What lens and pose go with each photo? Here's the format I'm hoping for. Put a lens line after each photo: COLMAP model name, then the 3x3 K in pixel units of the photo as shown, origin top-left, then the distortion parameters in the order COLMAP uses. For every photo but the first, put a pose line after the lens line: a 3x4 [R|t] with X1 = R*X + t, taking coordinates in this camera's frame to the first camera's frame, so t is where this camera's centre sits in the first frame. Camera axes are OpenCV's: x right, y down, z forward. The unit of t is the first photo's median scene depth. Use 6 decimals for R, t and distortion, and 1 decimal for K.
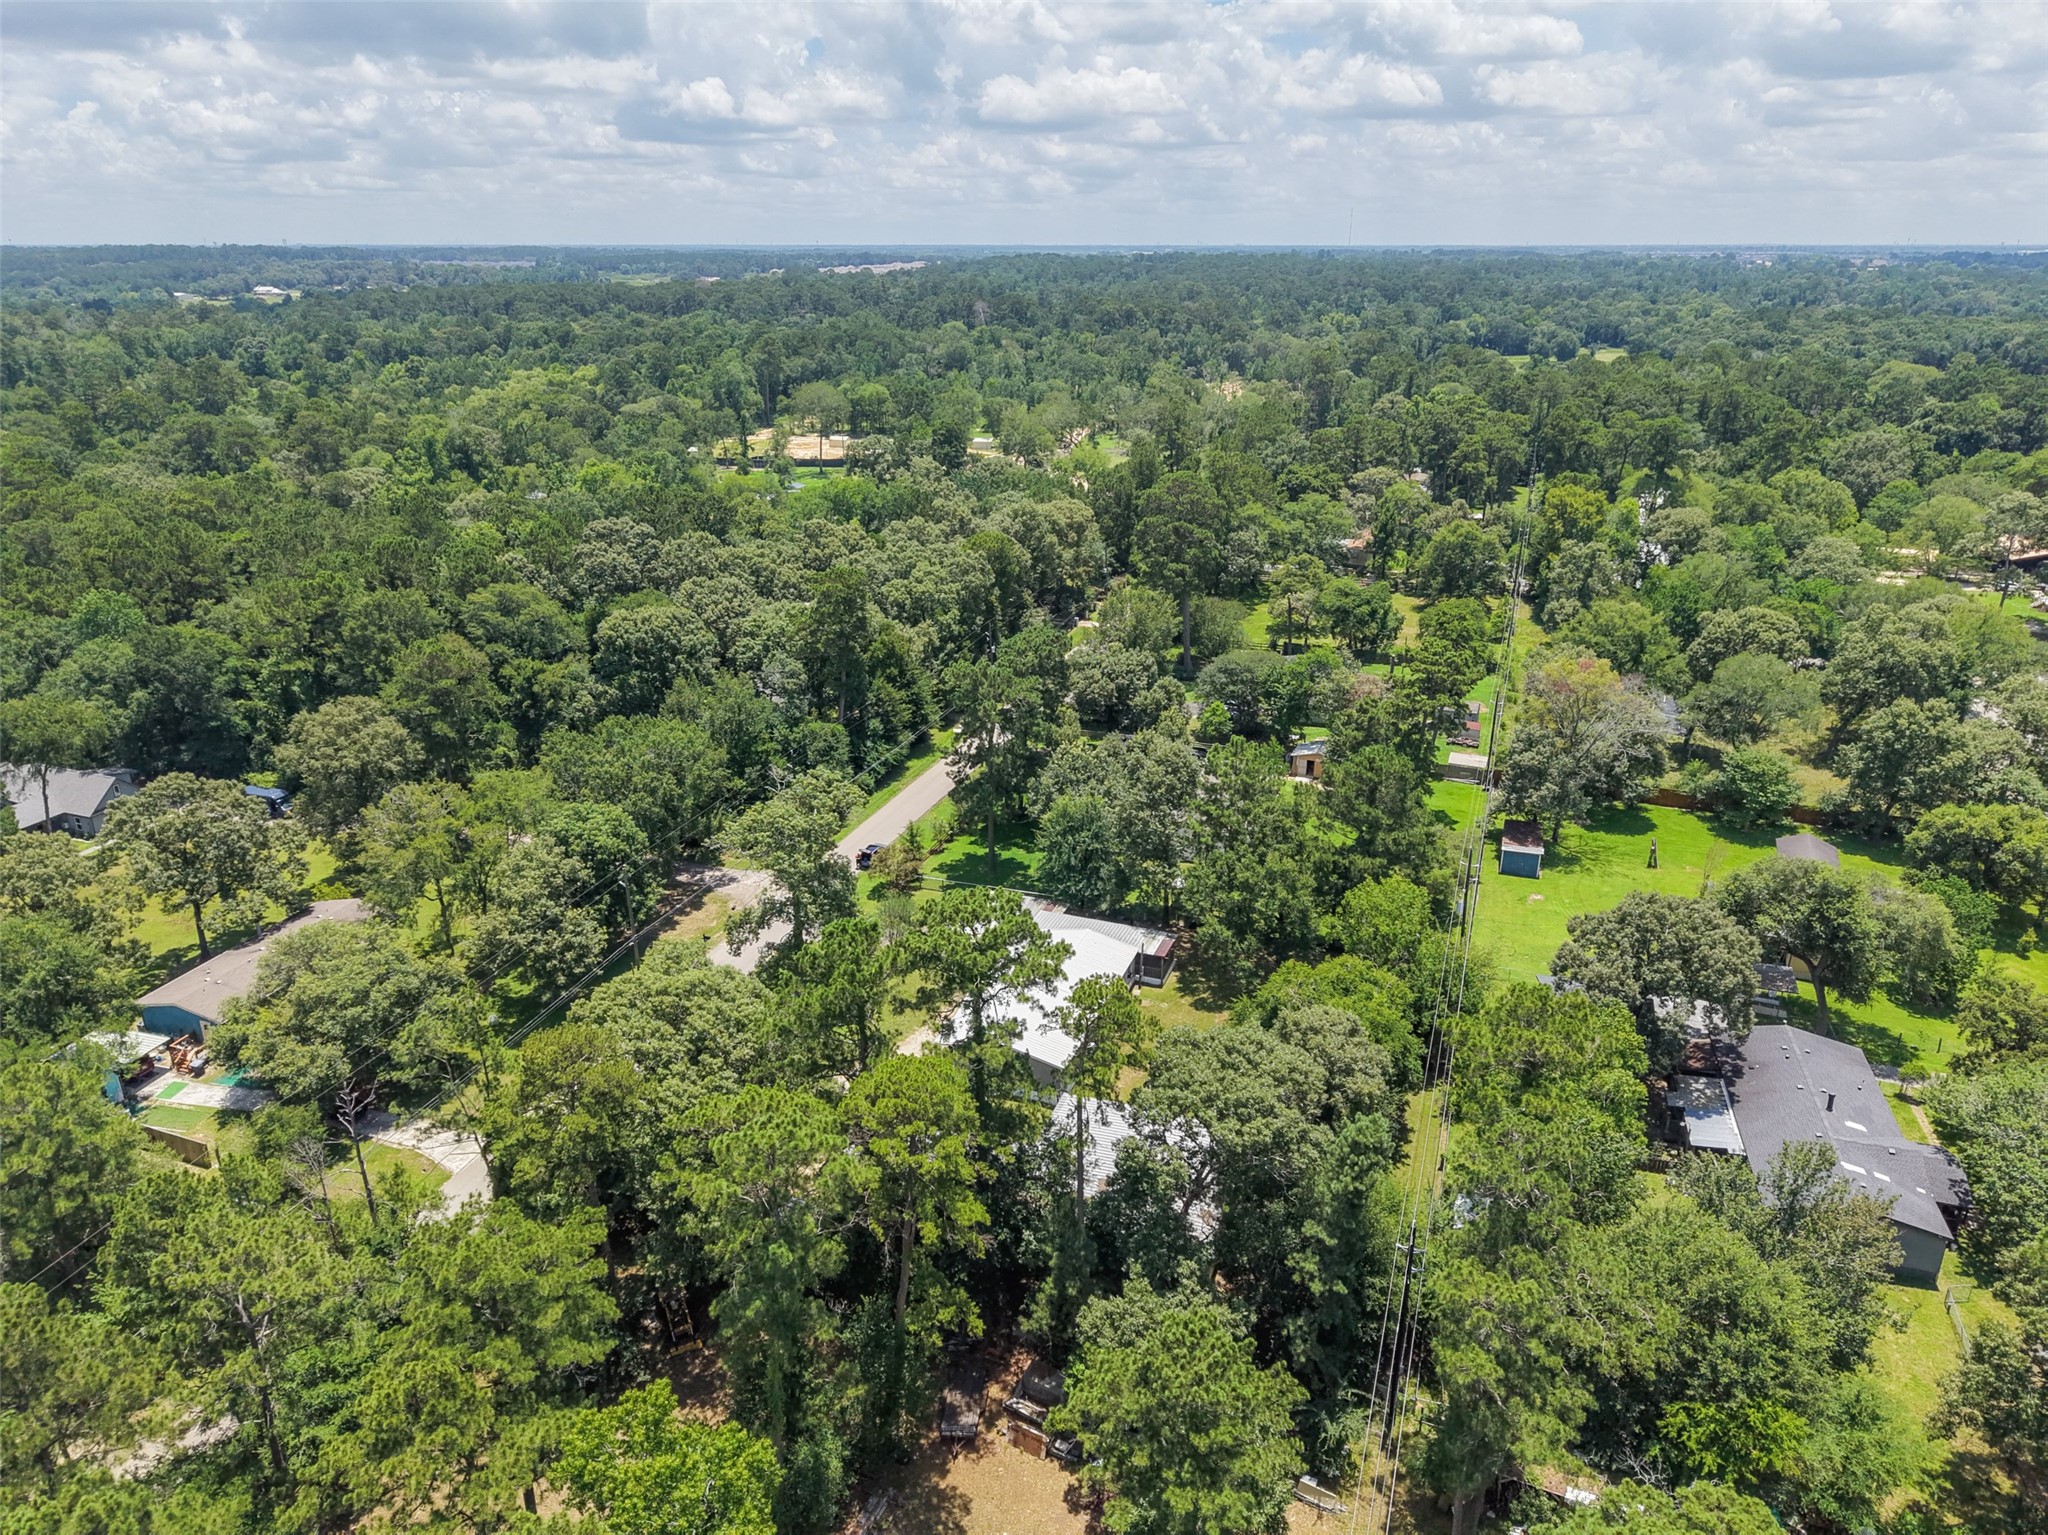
lens RADIAL K [[1366.7, 0, 1026.4], [0, 1366.7, 773.6], [0, 0, 1]] dist [0.021374, -0.019497]
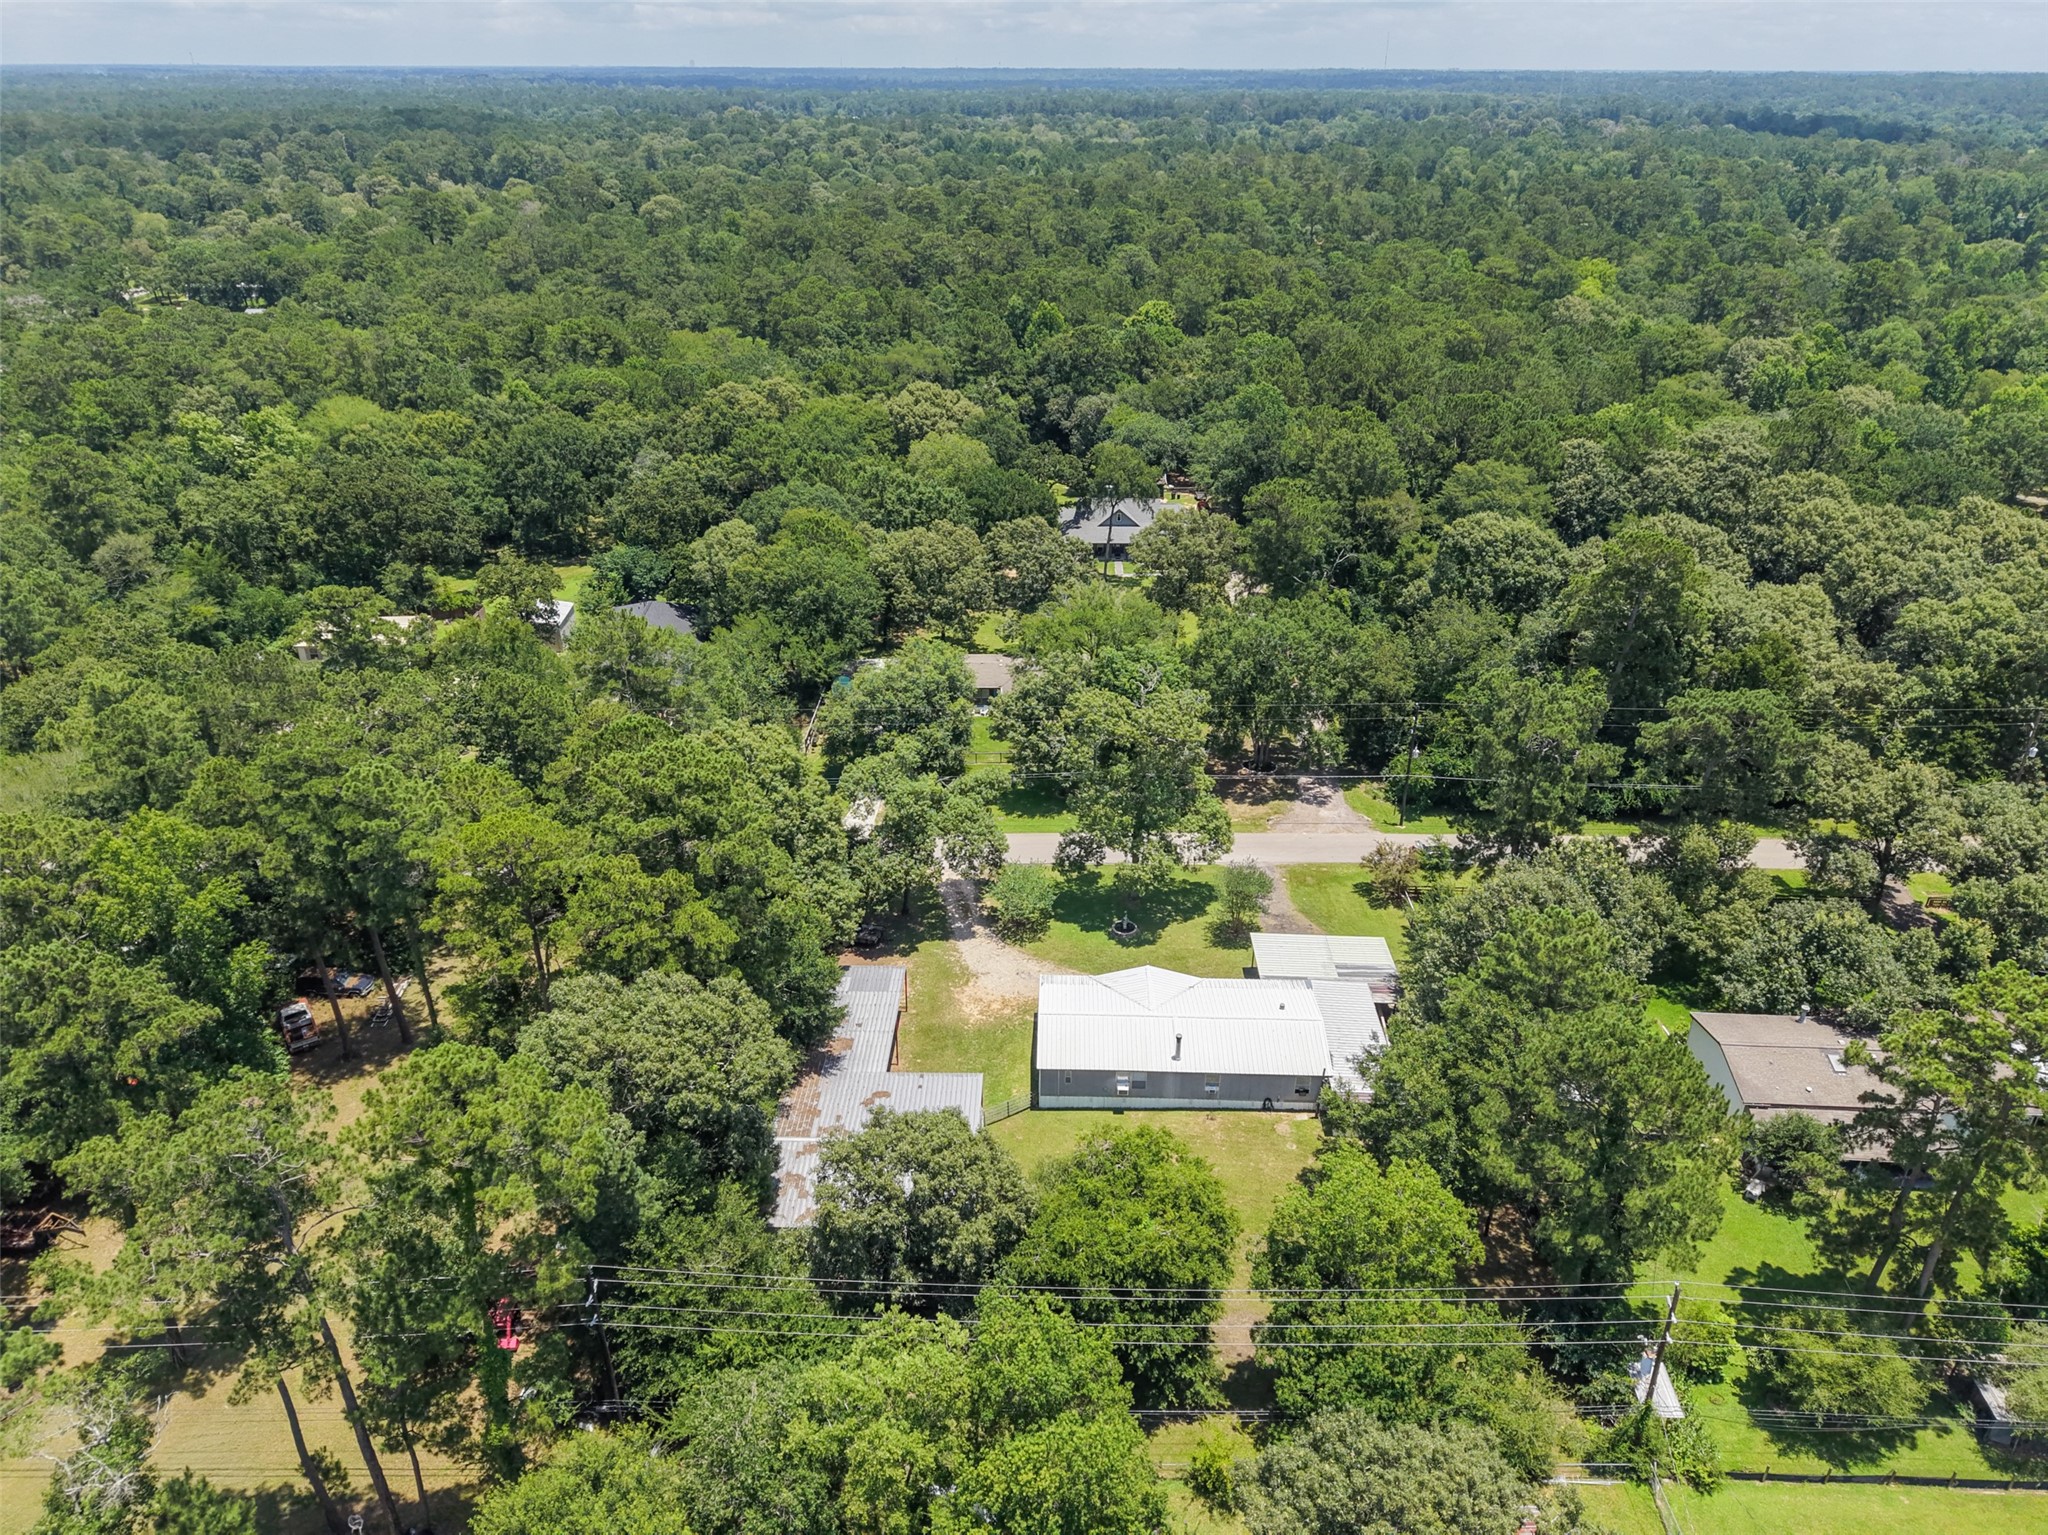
lens RADIAL K [[1366.7, 0, 1026.4], [0, 1366.7, 773.6], [0, 0, 1]] dist [0.021374, -0.019497]
pose [[0.329322, 0.435543, -0.837765, 0.446374], [-0.345312, 0.881350, 0.322461, -0.155543], [0.878810, 0.183097, 0.440646, 0.362040]]
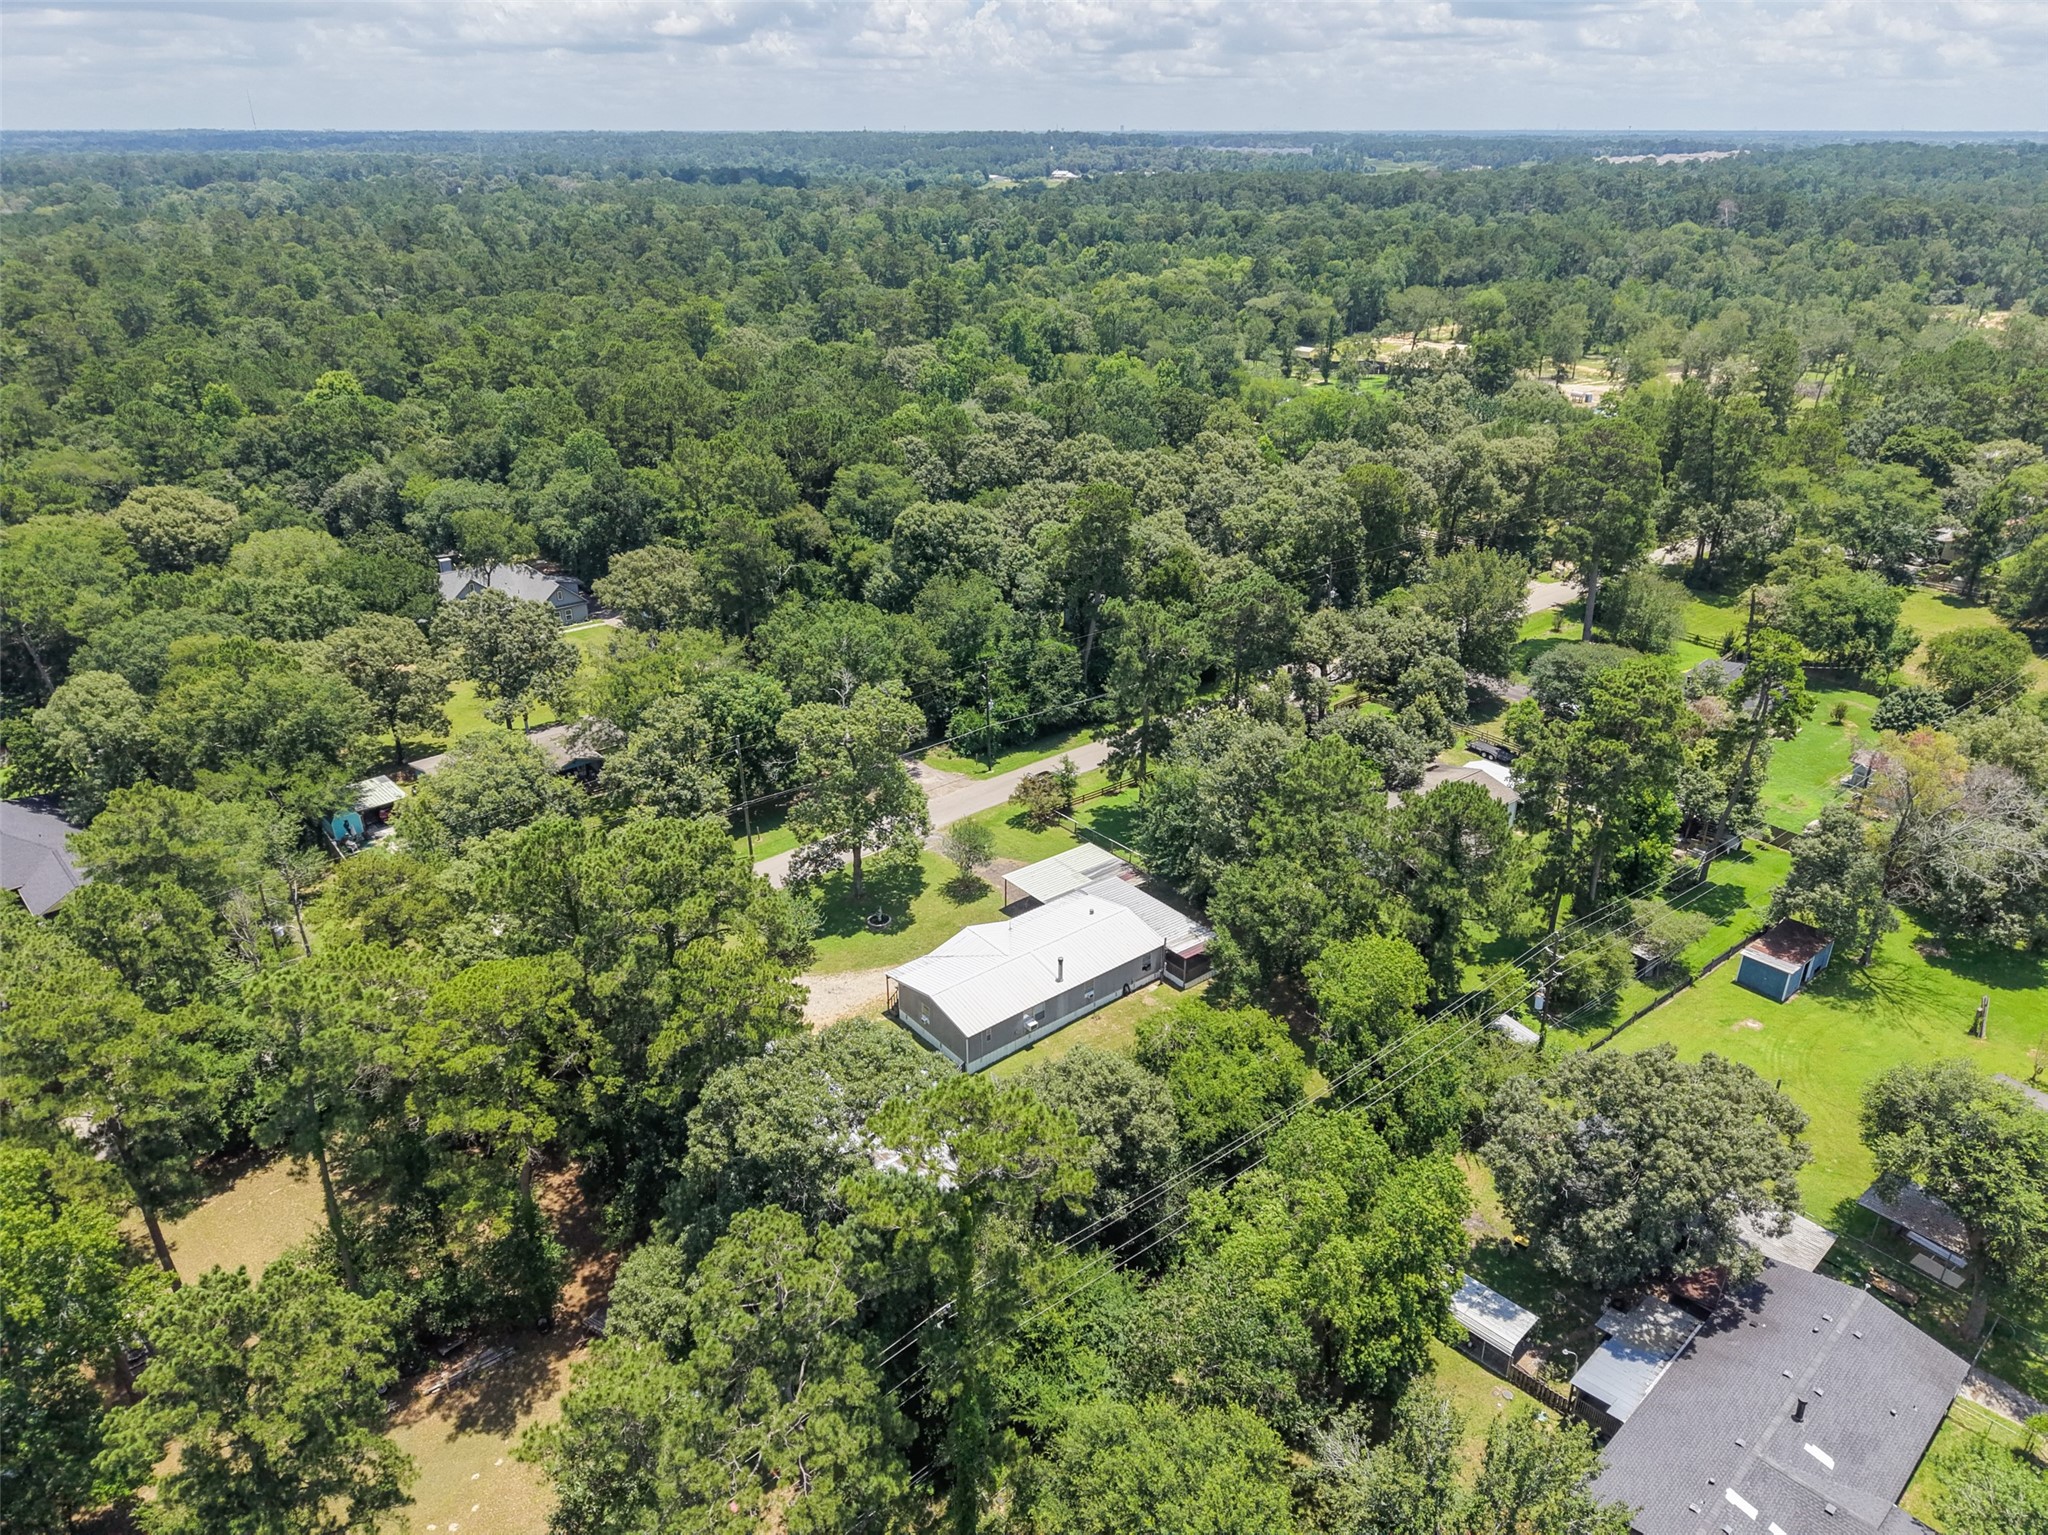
lens RADIAL K [[1366.7, 0, 1026.4], [0, 1366.7, 773.6], [0, 0, 1]] dist [0.021374, -0.019497]
pose [[0.862270, 0.217030, -0.457591, 0.295189], [-0.184368, 0.976046, 0.115509, -0.051693], [0.471699, -0.015235, 0.881628, 0.118209]]
